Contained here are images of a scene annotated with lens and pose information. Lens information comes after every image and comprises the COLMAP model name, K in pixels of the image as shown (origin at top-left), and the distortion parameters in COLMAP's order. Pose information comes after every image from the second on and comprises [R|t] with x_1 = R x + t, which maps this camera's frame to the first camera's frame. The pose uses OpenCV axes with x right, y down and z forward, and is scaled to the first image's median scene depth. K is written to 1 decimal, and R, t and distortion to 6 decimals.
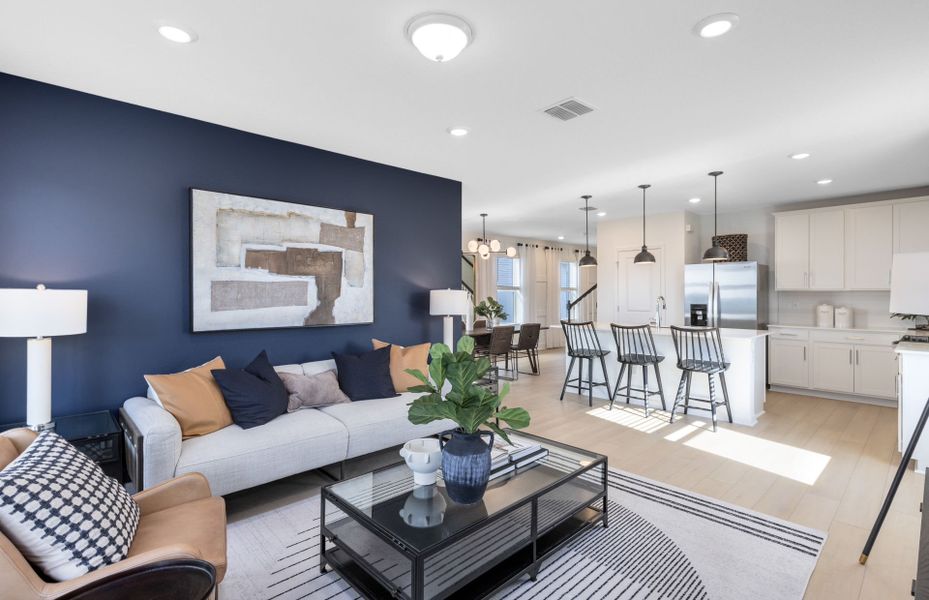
lens RADIAL K [[430.7, 0, 469.7], [0, 430.7, 295.4], [0, 0, 1]] dist [-0.001171, -0.000010]
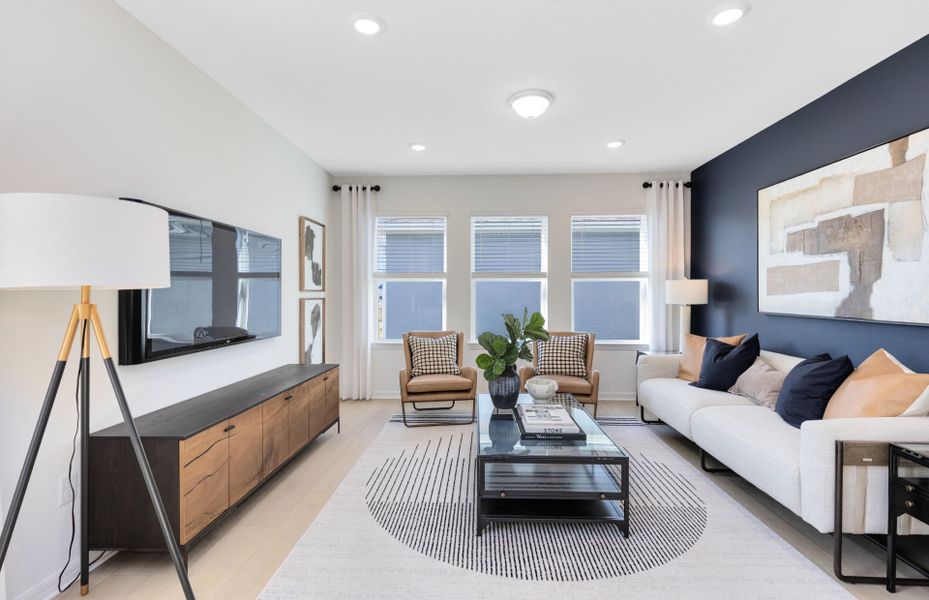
lens RADIAL K [[430.7, 0, 467.5], [0, 430.7, 297.8], [0, 0, 1]] dist [-0.001171, -0.000010]
pose [[-0.713727, 0.011692, -0.700326, 0.638001], [0.002279, 0.999894, 0.014371, 0.022539], [0.700420, 0.008661, -0.713678, 1.085851]]
